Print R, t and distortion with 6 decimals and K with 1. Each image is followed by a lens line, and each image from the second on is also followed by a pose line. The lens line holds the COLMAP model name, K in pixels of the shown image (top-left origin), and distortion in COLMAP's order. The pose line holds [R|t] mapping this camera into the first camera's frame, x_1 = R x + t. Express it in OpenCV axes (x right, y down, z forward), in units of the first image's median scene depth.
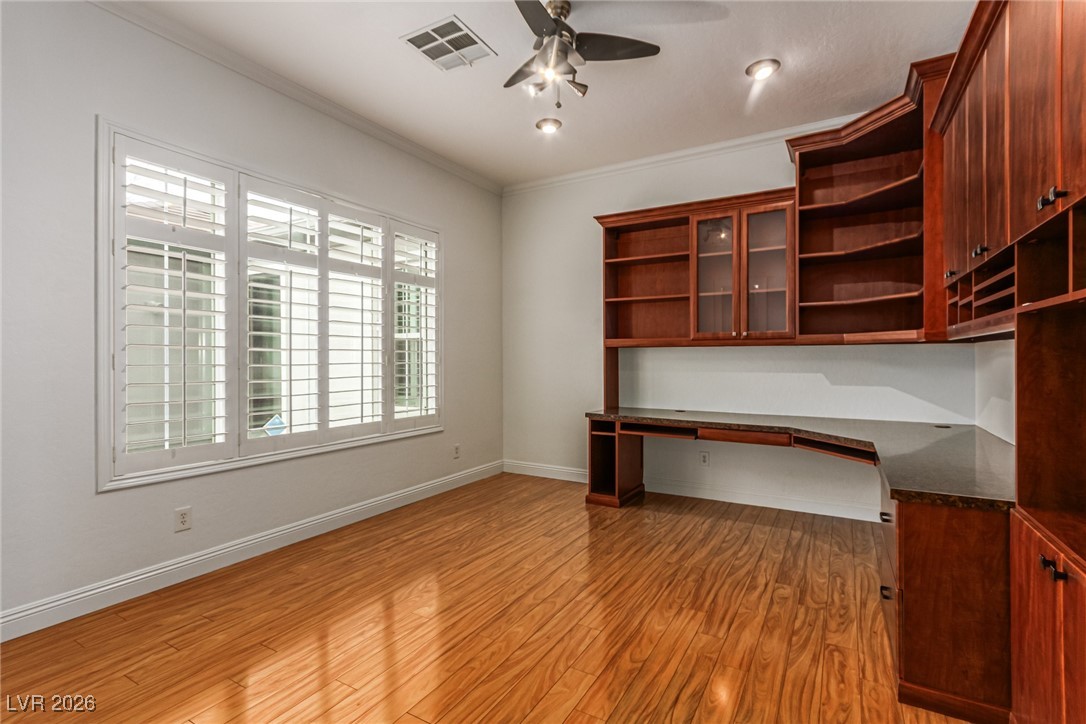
lens RADIAL K [[500.4, 0, 541.2], [0, 500.4, 355.6], [0, 0, 1]] dist [0.000504, 0.000025]
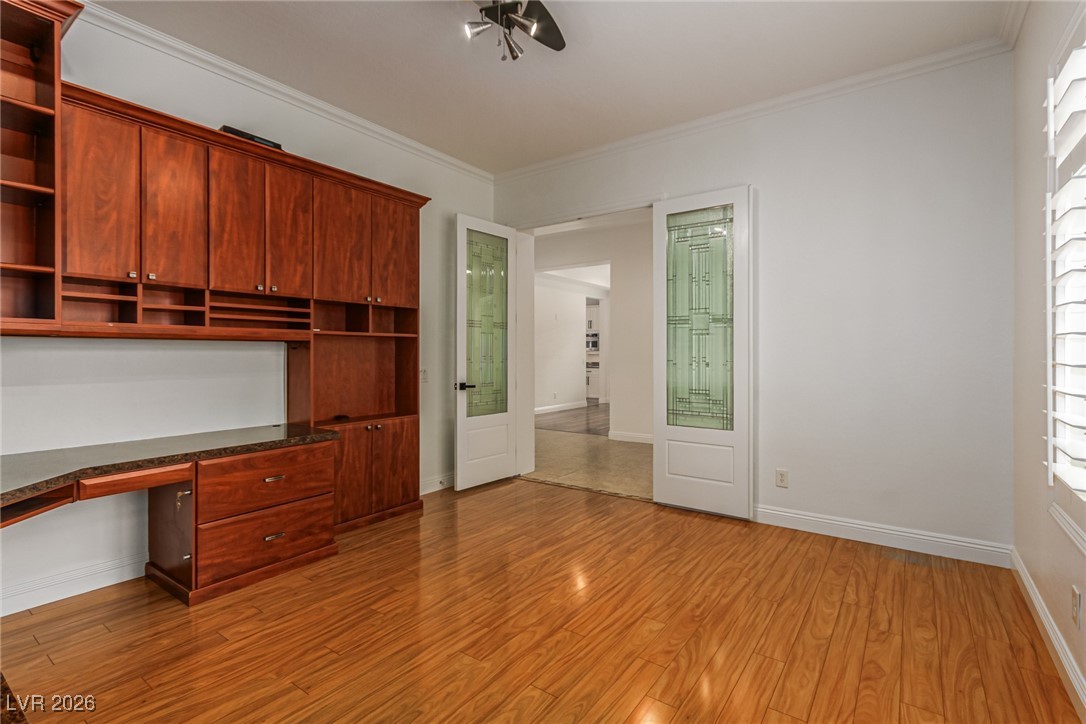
lens RADIAL K [[500.4, 0, 545.2], [0, 500.4, 356.6], [0, 0, 1]] dist [0.000504, 0.000025]
pose [[-0.996234, 0.003340, 0.086637, -0.107577], [0.003475, 0.999993, 0.001411, 0.005003], [-0.086631, 0.001707, -0.996239, 1.842936]]
